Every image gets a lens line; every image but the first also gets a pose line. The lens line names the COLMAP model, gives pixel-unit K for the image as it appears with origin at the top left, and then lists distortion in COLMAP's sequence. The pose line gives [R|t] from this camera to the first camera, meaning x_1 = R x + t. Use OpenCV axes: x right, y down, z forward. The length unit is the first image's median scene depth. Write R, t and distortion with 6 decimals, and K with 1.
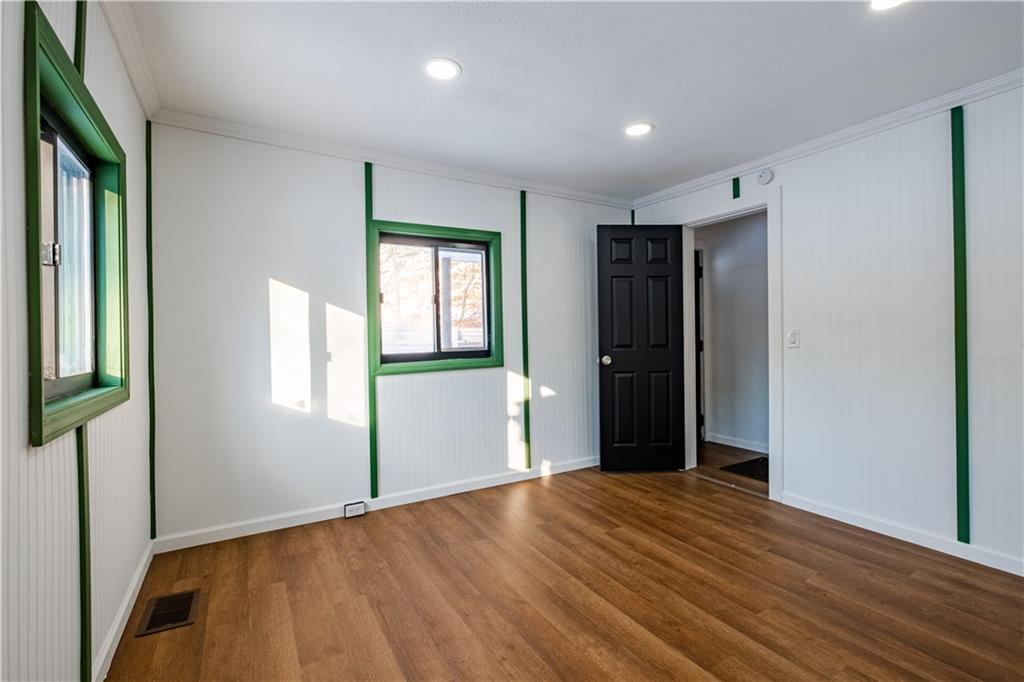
lens RADIAL K [[445.2, 0, 506.1], [0, 445.2, 328.0], [0, 0, 1]] dist [0.000777, -0.001872]
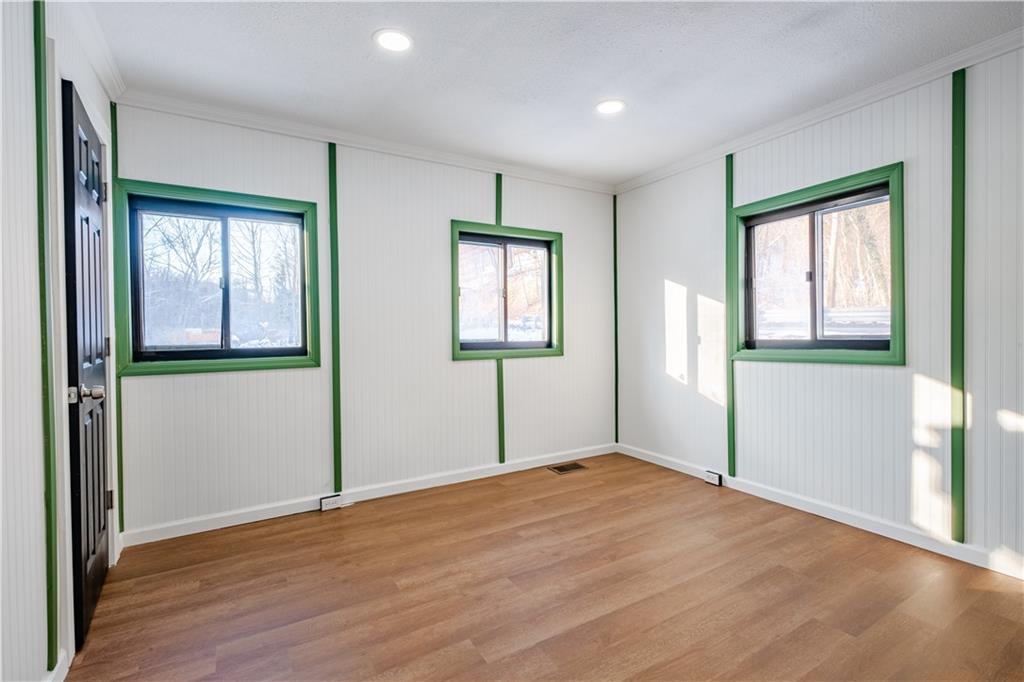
lens RADIAL K [[453.2, 0, 512.8], [0, 453.2, 330.2], [0, 0, 1]] dist [0.004504, 0.000540]
pose [[0.020462, 0.012422, -0.999713, 0.776994], [0.030552, 0.999448, 0.013045, 0.008316], [0.999324, -0.030811, 0.020071, 0.487542]]
